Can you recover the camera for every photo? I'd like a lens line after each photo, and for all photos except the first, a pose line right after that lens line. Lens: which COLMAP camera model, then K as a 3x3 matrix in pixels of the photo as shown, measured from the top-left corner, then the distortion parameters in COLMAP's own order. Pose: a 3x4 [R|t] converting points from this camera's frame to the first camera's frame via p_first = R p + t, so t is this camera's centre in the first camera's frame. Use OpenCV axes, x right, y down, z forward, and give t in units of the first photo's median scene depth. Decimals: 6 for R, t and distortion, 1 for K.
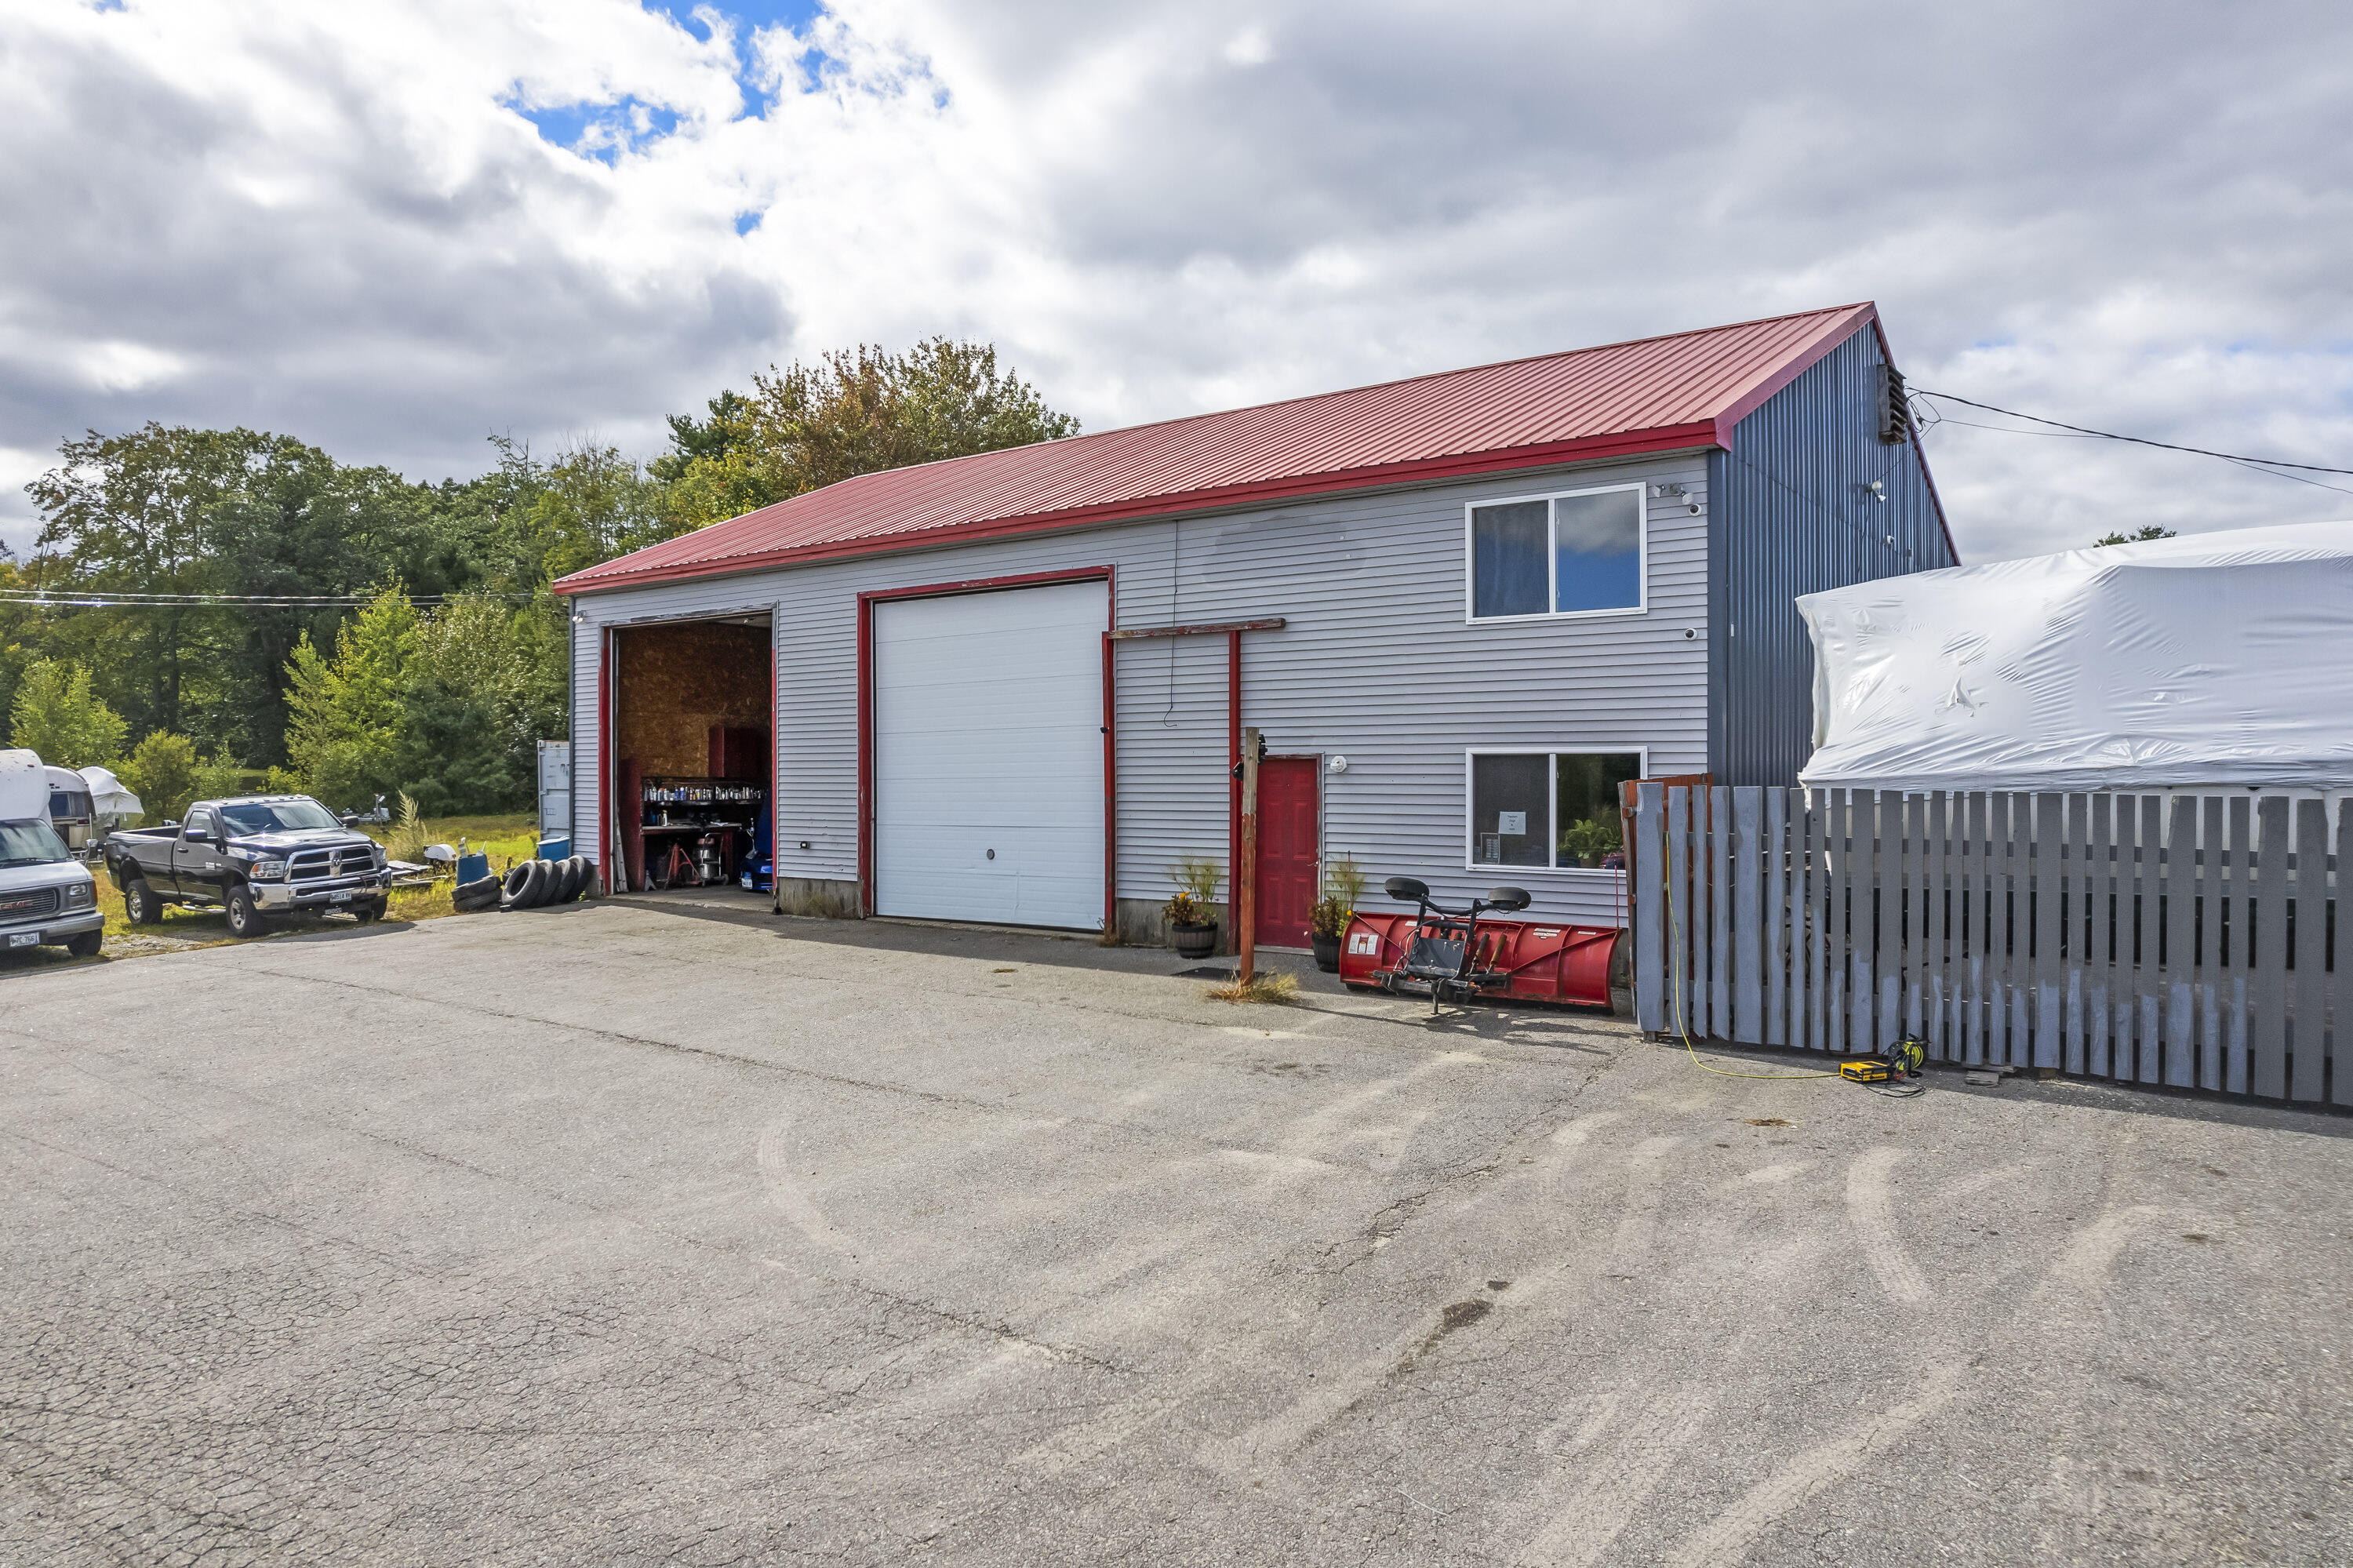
lens RADIAL K [[1522.8, 0, 1157.1], [0, 1522.8, 794.2], [0, 0, 1]] dist [-0.050186, 0.030319]
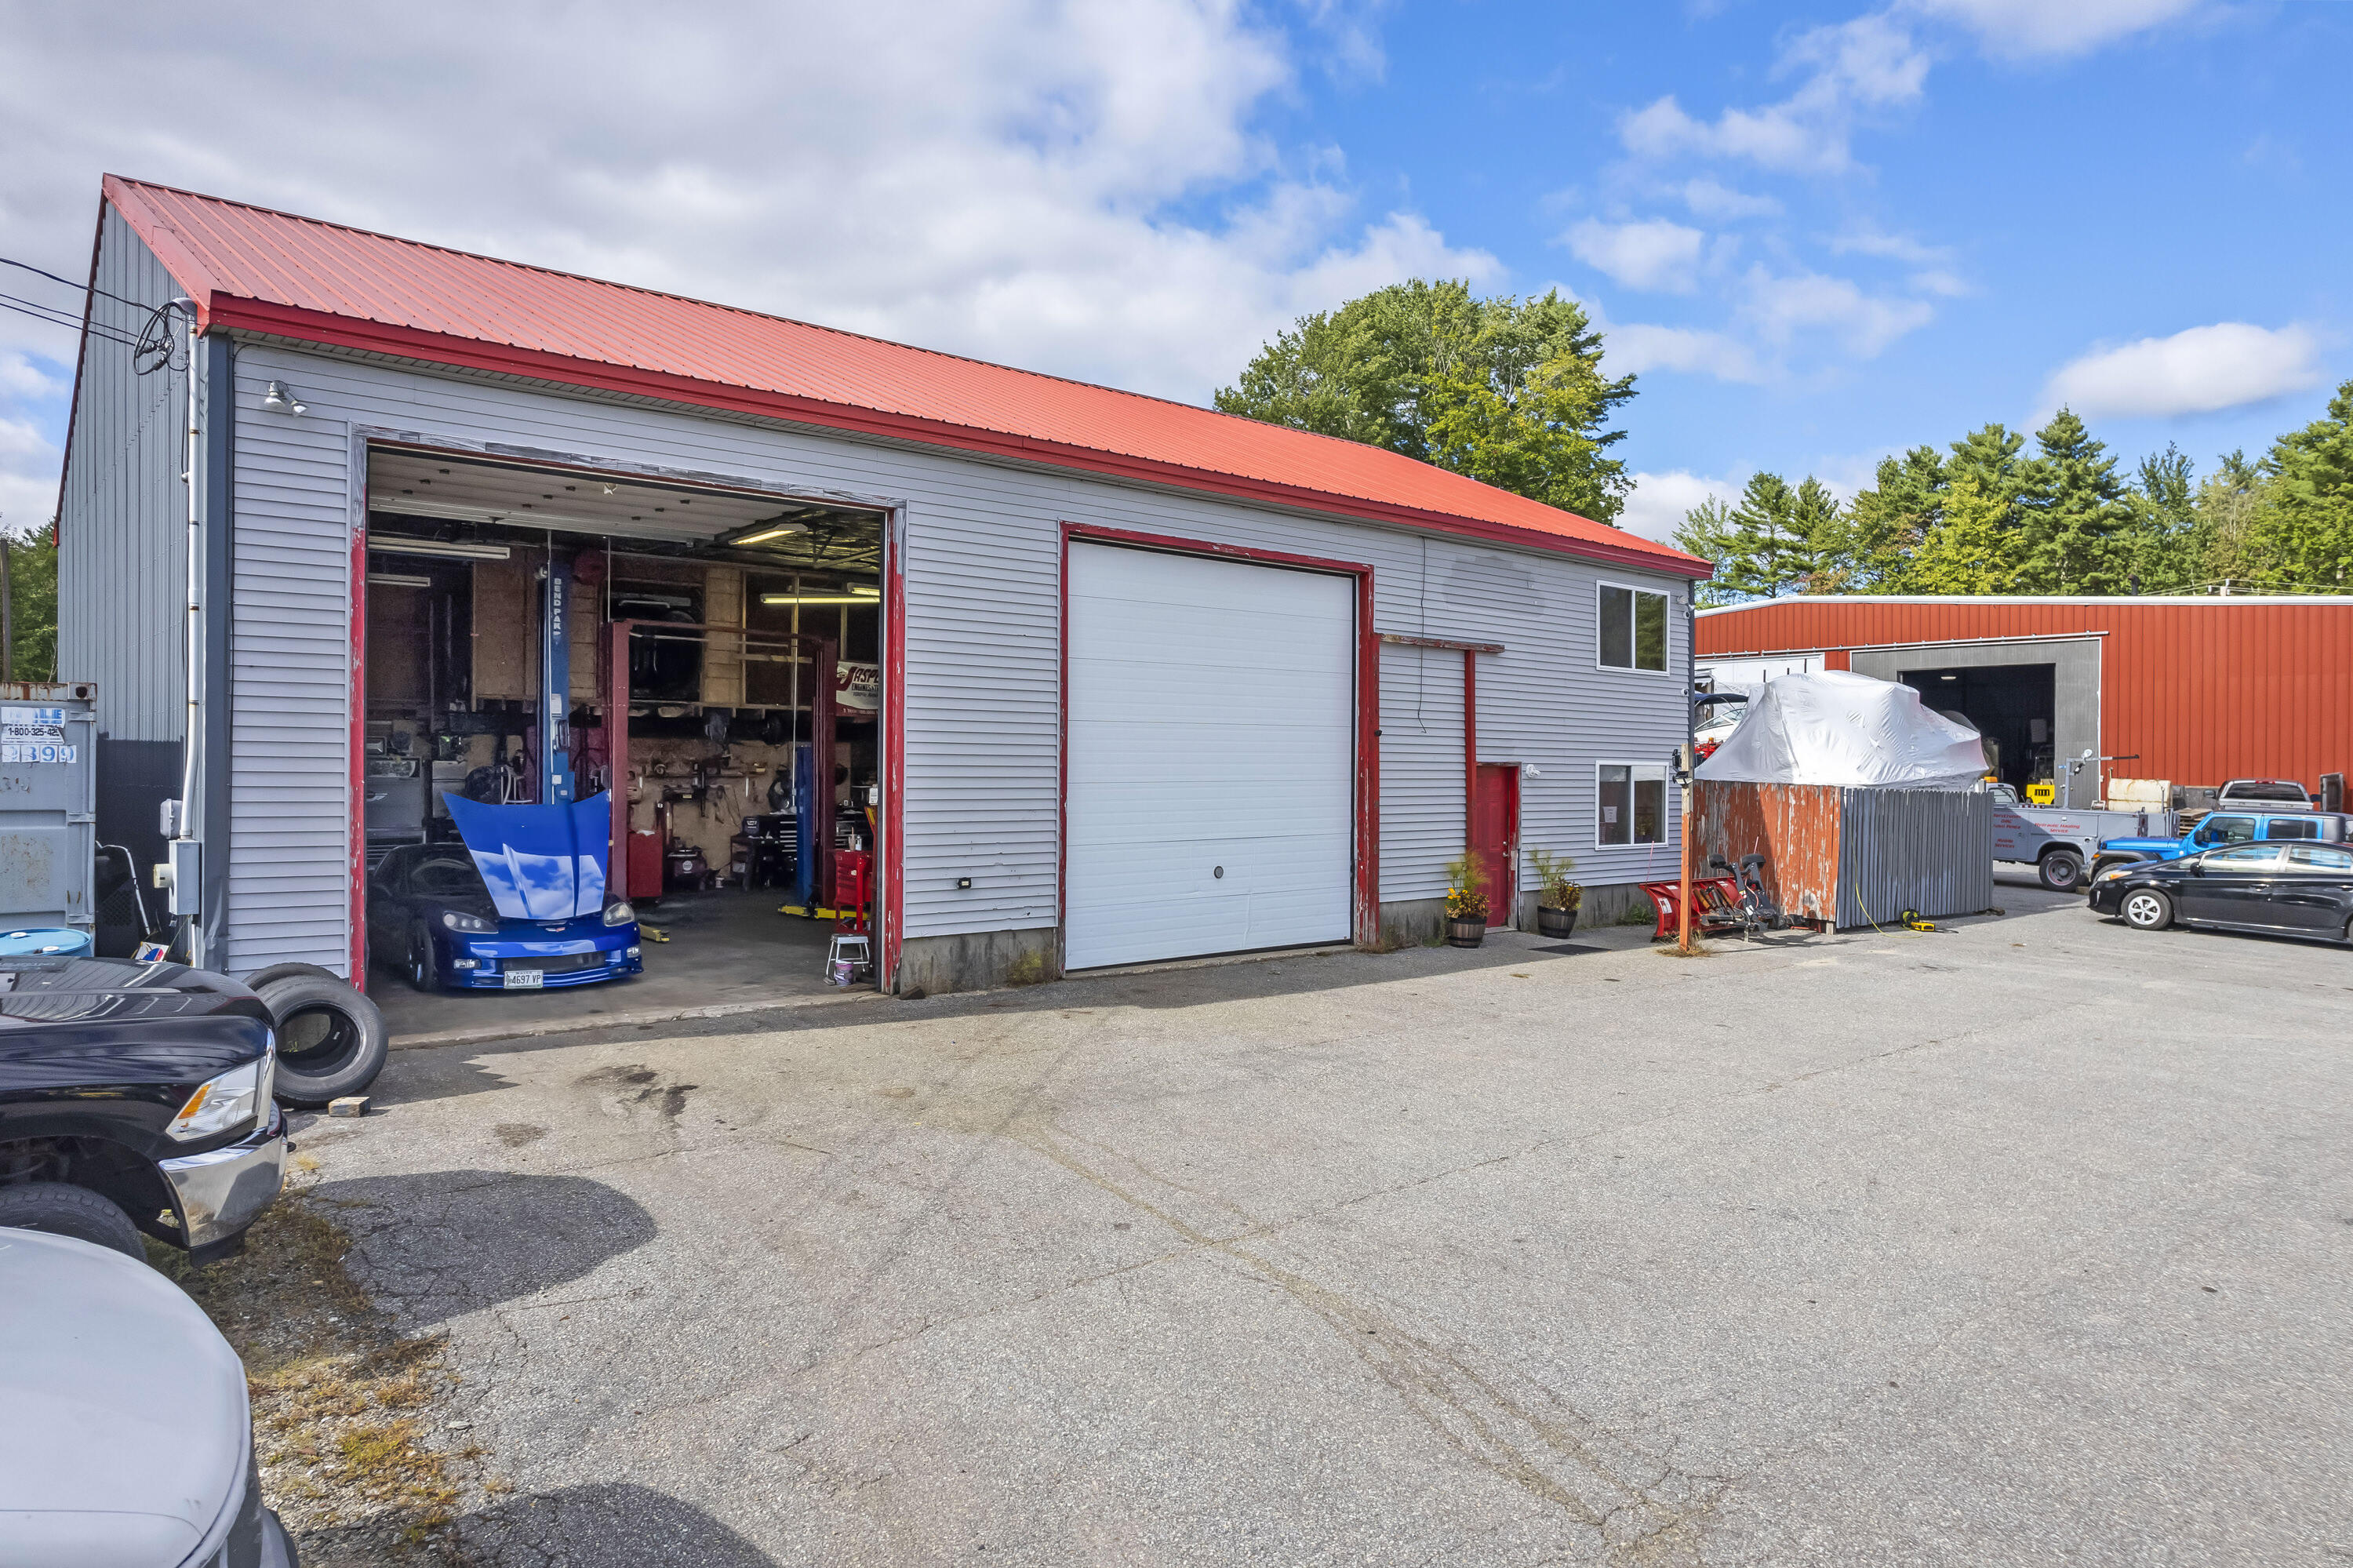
lens RADIAL K [[1522.8, 0, 1188.6], [0, 1522.8, 792.8], [0, 0, 1]] dist [-0.050186, 0.030319]
pose [[0.199577, -0.007503, 0.979853, -1.050248], [0.007677, 0.999952, 0.006093, -0.010879], [-0.979852, 0.006306, 0.199625, 0.952444]]
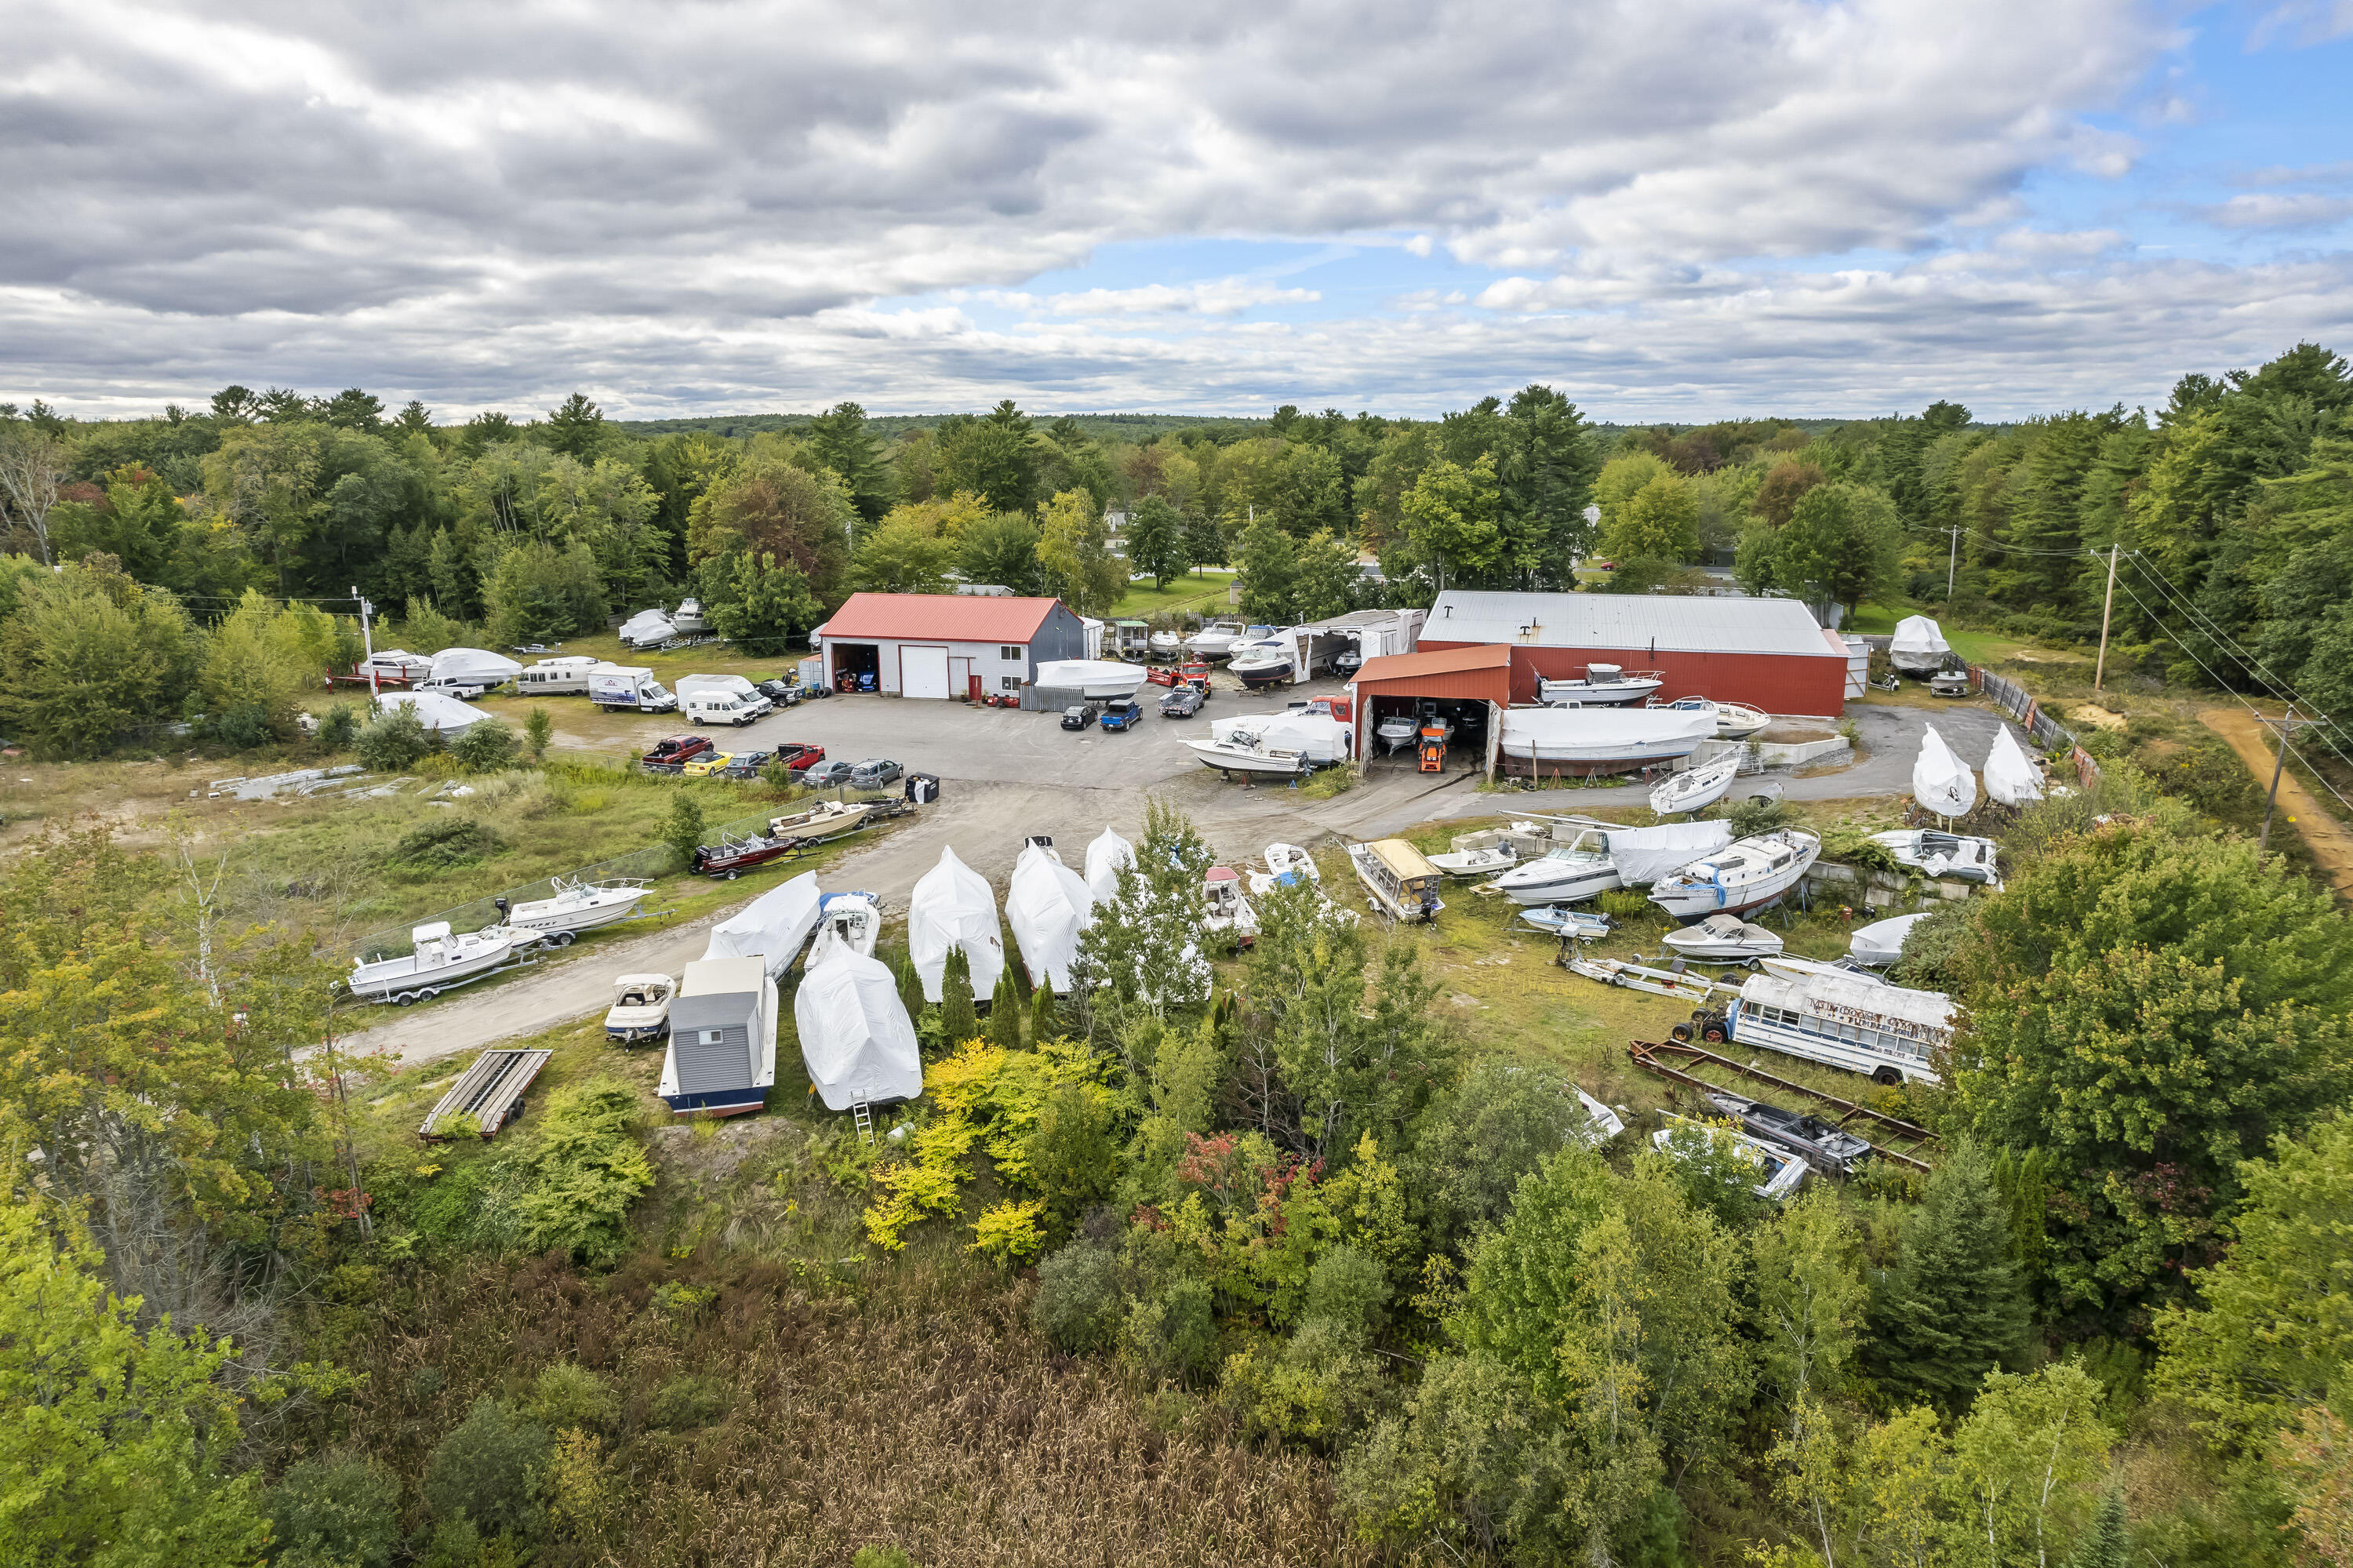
lens RADIAL K [[1522.8, 0, 1202.4], [0, 1522.8, 814.8], [0, 0, 1]] dist [-0.050186, 0.030319]
pose [[0.925630, -0.093579, 0.366677, -1.612490], [0.005472, 0.972152, 0.234288, -1.052468], [-0.378390, -0.214857, 0.900365, -6.007857]]
